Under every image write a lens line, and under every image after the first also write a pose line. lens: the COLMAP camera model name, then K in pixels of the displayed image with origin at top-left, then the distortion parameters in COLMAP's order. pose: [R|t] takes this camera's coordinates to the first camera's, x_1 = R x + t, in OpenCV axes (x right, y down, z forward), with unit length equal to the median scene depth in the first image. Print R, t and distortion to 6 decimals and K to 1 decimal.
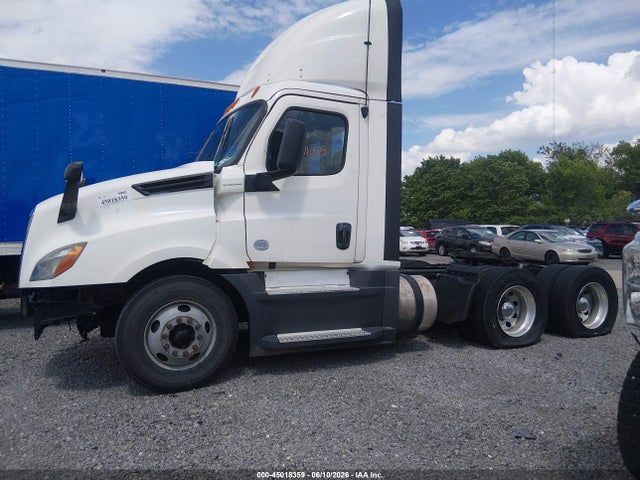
lens RADIAL K [[483.4, 0, 320.0], [0, 483.4, 240.0], [0, 0, 1]] dist [0.126900, -0.206228]
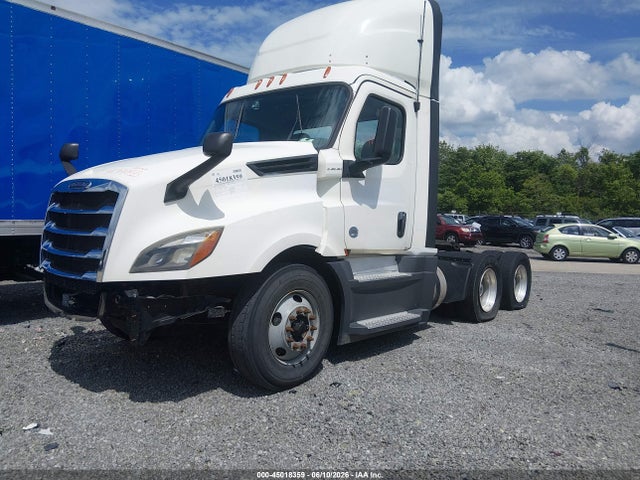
lens RADIAL K [[483.4, 0, 320.0], [0, 483.4, 240.0], [0, 0, 1]] dist [0.126900, -0.206228]
pose [[0.905818, 0.008416, 0.423583, -0.592958], [-0.023125, 0.999294, 0.029595, -0.001377], [-0.423035, -0.036603, 0.905374, 0.132551]]
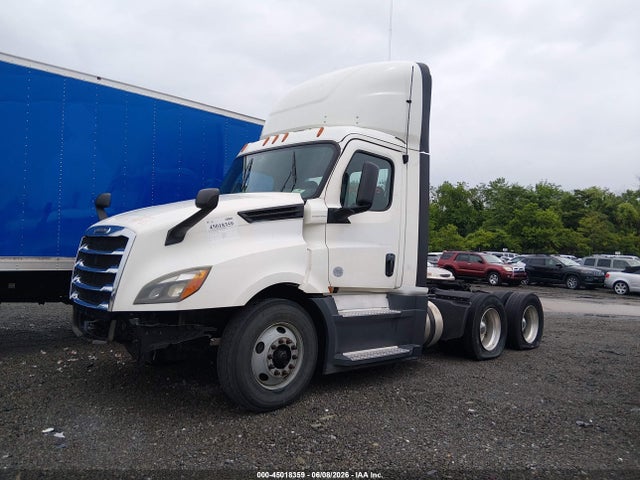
lens RADIAL K [[483.4, 0, 320.0], [0, 483.4, 240.0], [0, 0, 1]] dist [0.126900, -0.206228]
pose [[0.945425, 0.047057, 0.322424, -0.512749], [-0.035103, 0.998467, -0.042793, -0.013020], [-0.323943, 0.029139, 0.945628, -0.033432]]
